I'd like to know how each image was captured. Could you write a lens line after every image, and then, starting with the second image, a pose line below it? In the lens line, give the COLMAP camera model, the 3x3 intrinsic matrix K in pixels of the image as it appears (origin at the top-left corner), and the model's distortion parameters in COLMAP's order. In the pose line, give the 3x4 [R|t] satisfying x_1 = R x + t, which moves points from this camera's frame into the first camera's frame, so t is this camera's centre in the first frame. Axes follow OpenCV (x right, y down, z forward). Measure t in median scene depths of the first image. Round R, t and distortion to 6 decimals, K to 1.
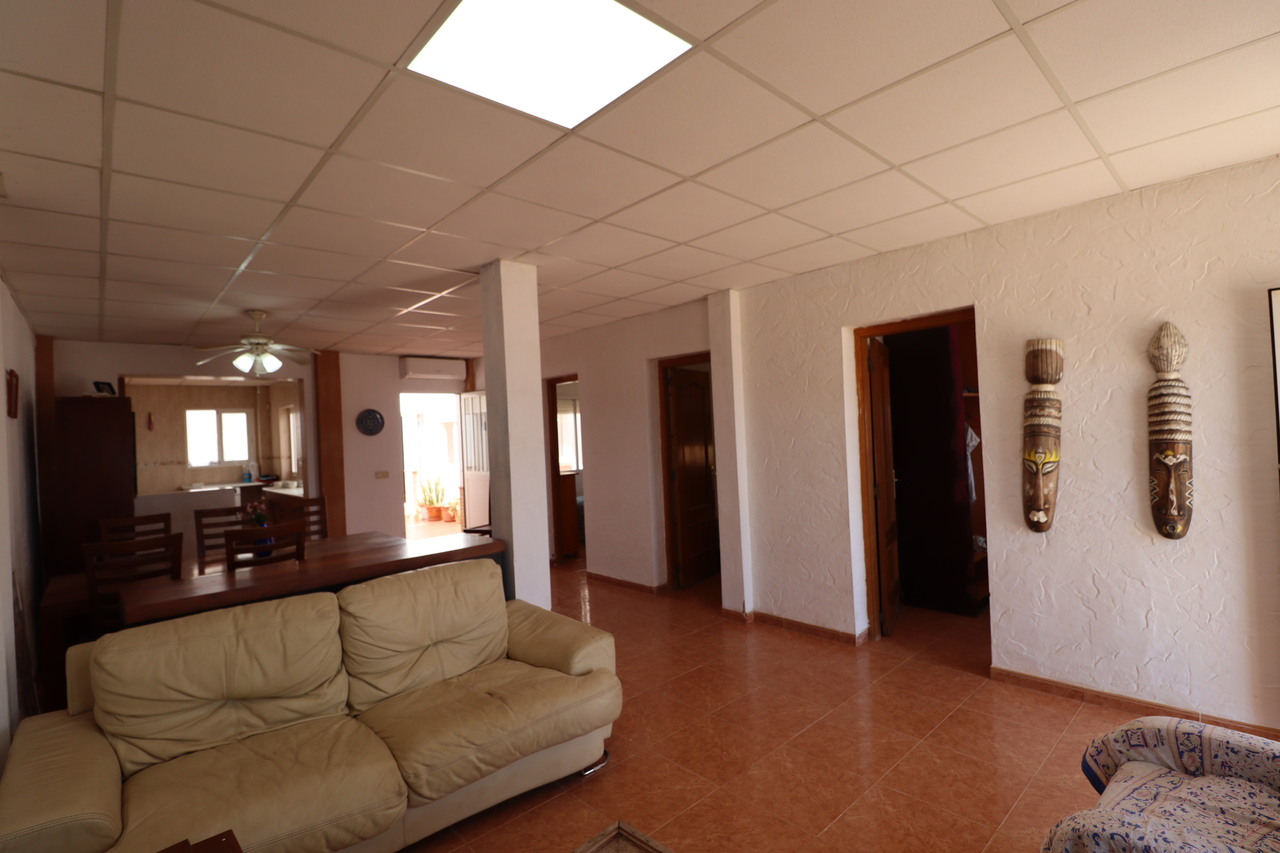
lens RADIAL K [[598.8, 0, 642.4], [0, 598.8, 428.2], [0, 0, 1]] dist [-0.001152, -0.012816]
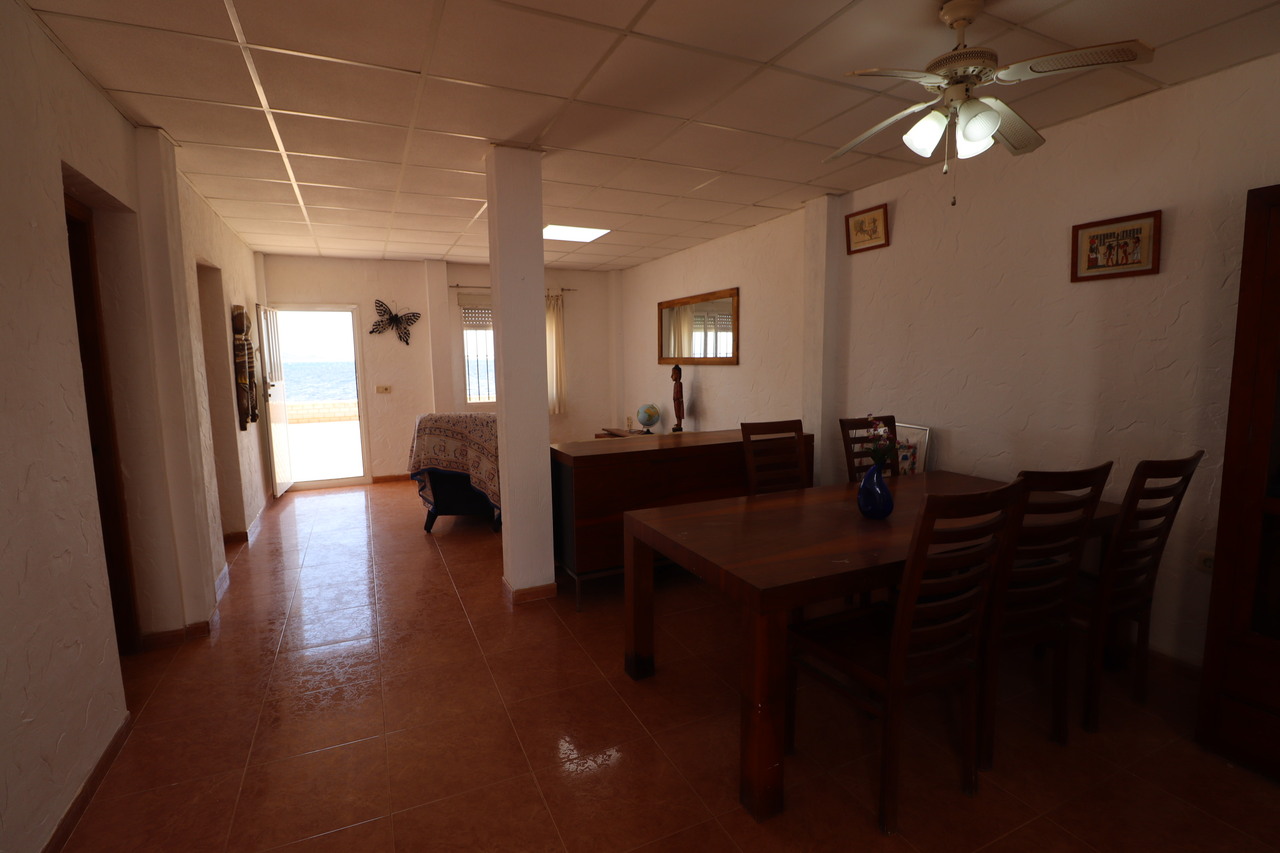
lens RADIAL K [[598.8, 0, 642.4], [0, 598.8, 428.2], [0, 0, 1]] dist [-0.001152, -0.012816]
pose [[-0.952086, 0.023500, 0.304925, -0.366545], [0.056771, 0.993295, 0.100709, 0.032955], [-0.300514, 0.113195, -0.947037, 0.999344]]
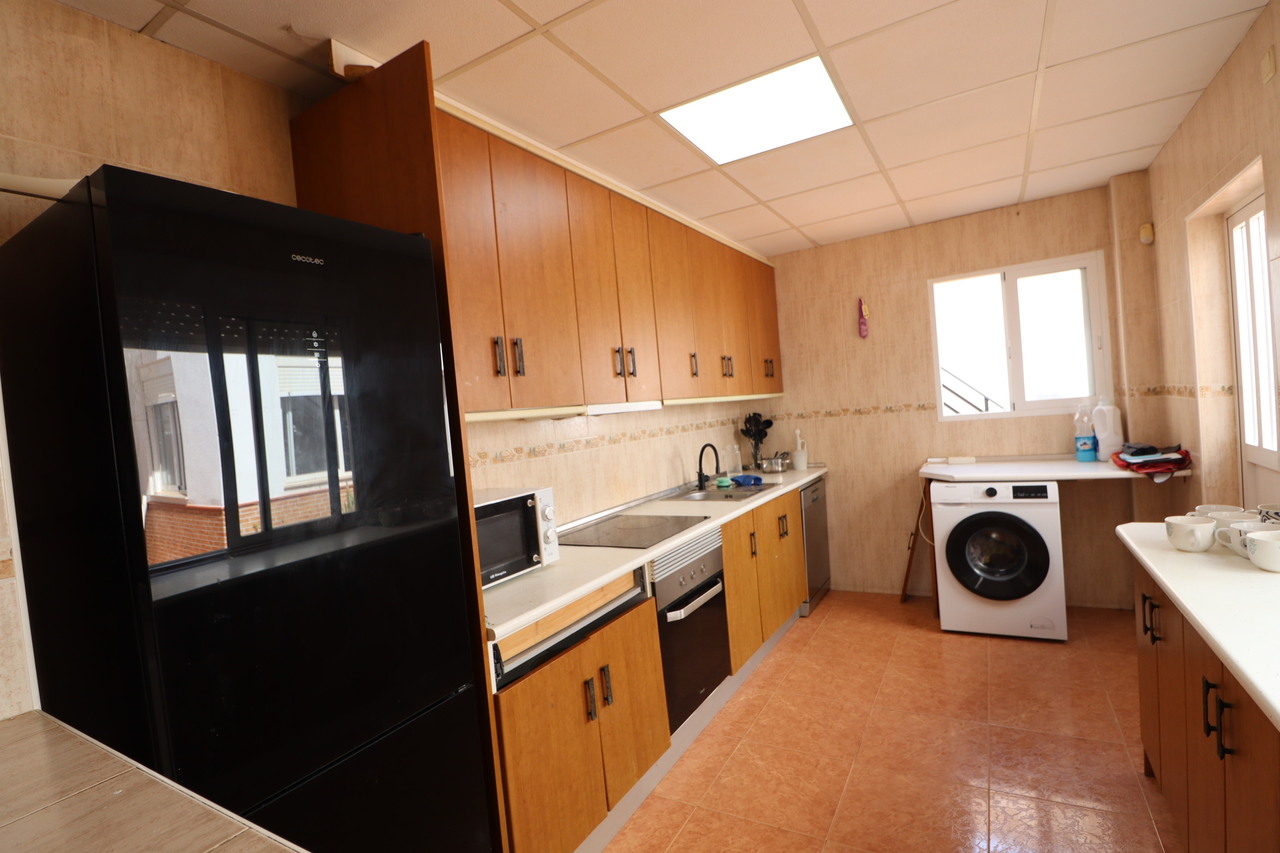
lens RADIAL K [[598.8, 0, 642.4], [0, 598.8, 428.2], [0, 0, 1]] dist [-0.001152, -0.012816]
pose [[0.286069, 0.046902, -0.957060, -0.559960], [0.080053, 0.994140, 0.072648, 0.033882], [0.954859, -0.097398, 0.280638, 0.910716]]
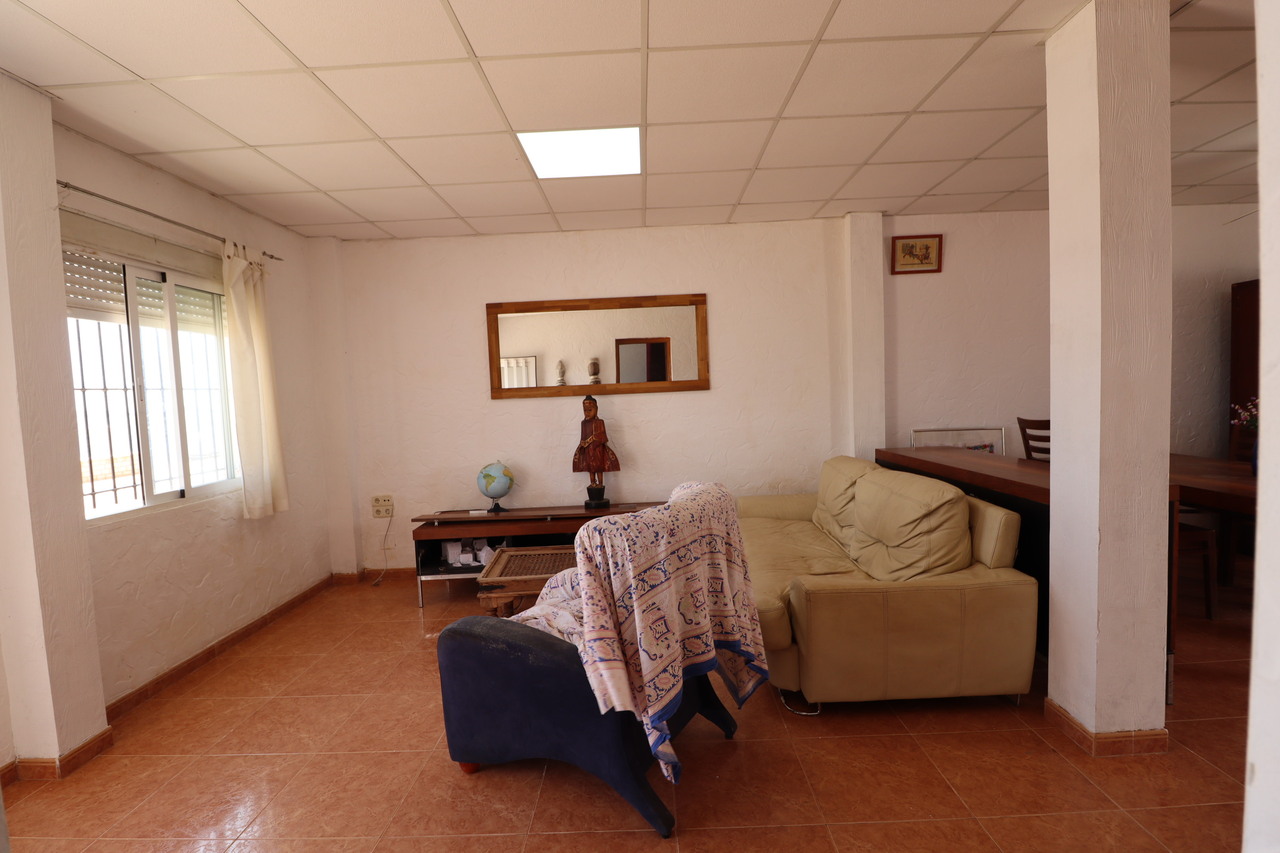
lens RADIAL K [[598.8, 0, 642.4], [0, 598.8, 428.2], [0, 0, 1]] dist [-0.001152, -0.012816]
pose [[-0.680323, 0.119945, -0.723032, 0.276421], [0.077472, 0.992760, 0.091794, 0.013133], [0.728807, 0.006435, -0.684689, 0.576324]]
